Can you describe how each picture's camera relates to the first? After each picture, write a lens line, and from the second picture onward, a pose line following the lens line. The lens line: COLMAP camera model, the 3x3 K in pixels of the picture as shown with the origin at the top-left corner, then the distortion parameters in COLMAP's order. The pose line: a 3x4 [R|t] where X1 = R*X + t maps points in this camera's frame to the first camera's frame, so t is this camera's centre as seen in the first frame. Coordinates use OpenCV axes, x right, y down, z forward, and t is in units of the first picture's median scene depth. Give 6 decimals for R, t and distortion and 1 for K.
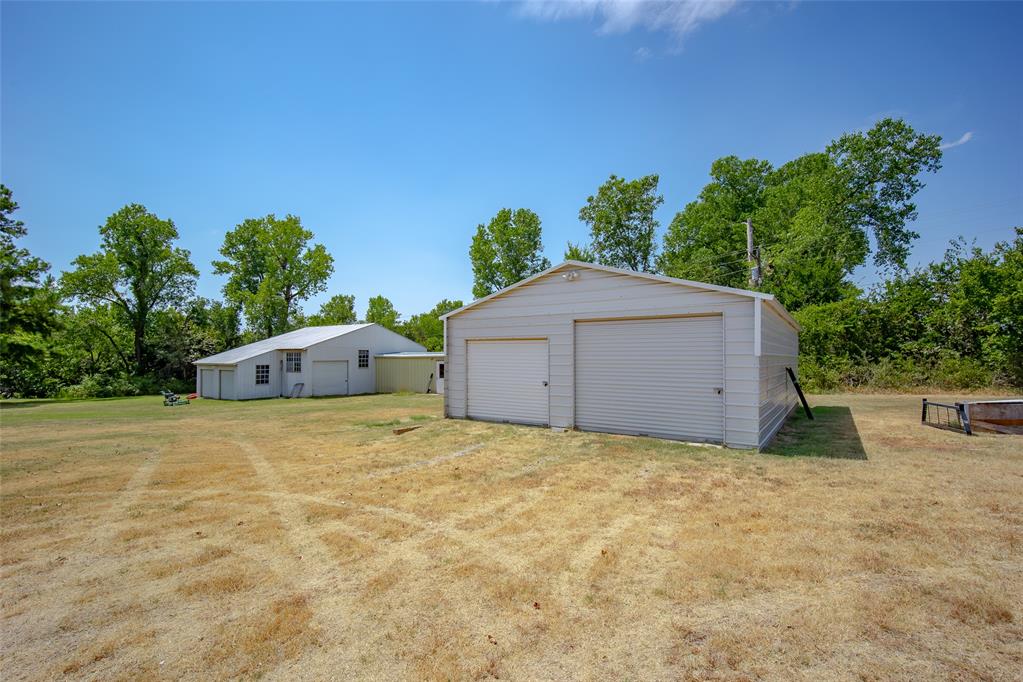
lens RADIAL K [[466.0, 0, 506.0], [0, 466.0, 367.3], [0, 0, 1]] dist [-0.001825, -0.000370]
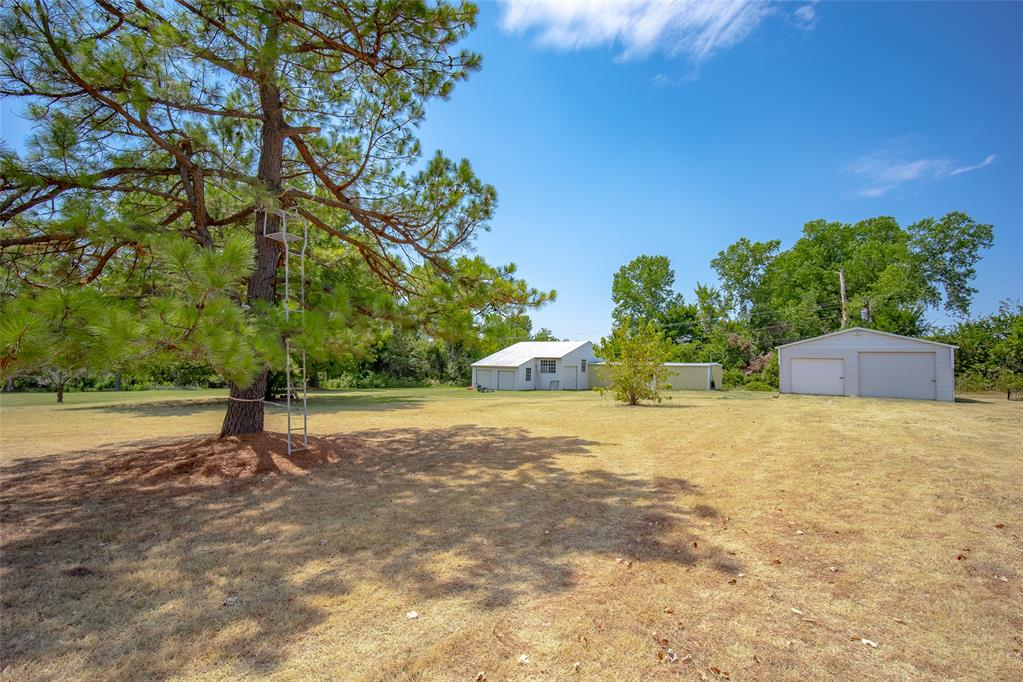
lens RADIAL K [[420.5, 0, 530.8], [0, 420.5, 364.8], [0, 0, 1]] dist [-0.018635, -0.000076]
pose [[0.997534, 0.025620, -0.065335, -0.410368], [-0.027351, 0.999295, -0.025733, 0.019397], [0.064630, 0.027457, 0.997532, -0.361535]]
